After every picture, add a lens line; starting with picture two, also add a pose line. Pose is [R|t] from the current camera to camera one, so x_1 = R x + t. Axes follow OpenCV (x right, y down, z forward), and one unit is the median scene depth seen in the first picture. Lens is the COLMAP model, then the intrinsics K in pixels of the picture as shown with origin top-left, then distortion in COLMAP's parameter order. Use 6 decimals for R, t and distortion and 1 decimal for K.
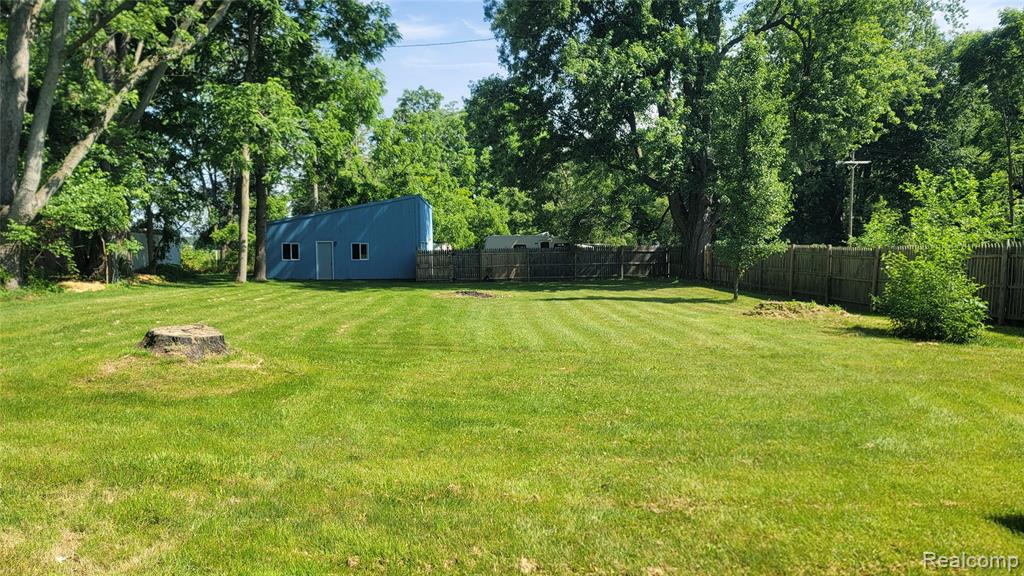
lens RADIAL K [[746.6, 0, 512.0], [0, 746.6, 288.0], [0, 0, 1]] dist [0.005676, 0.002188]
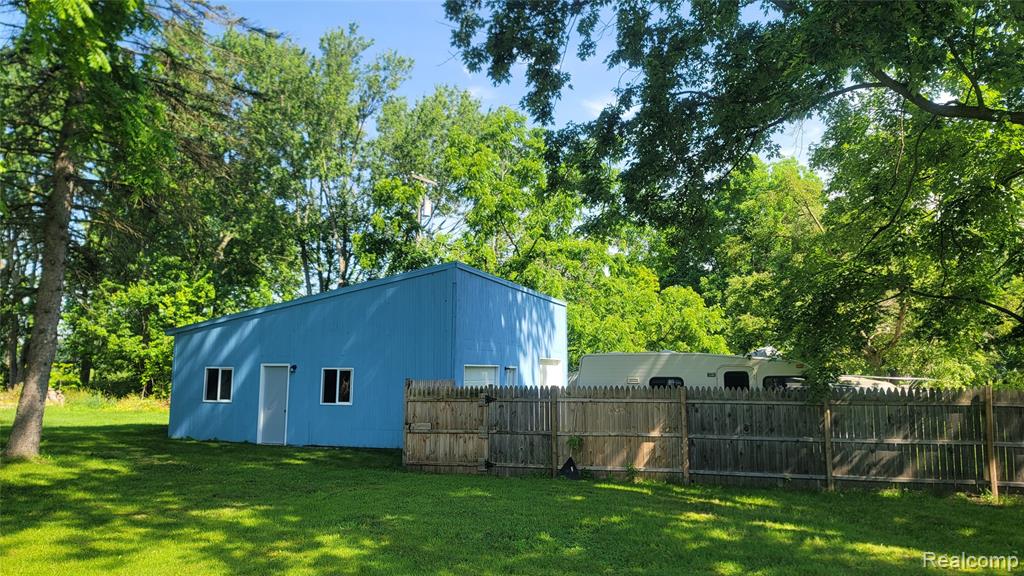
lens RADIAL K [[746.6, 0, 512.0], [0, 746.6, 288.0], [0, 0, 1]] dist [0.005676, 0.002188]
pose [[0.938620, -0.030054, -0.343640, 0.063555], [-0.026602, 0.986924, -0.158975, -0.037886], [0.343924, 0.158359, 0.925548, 0.592297]]
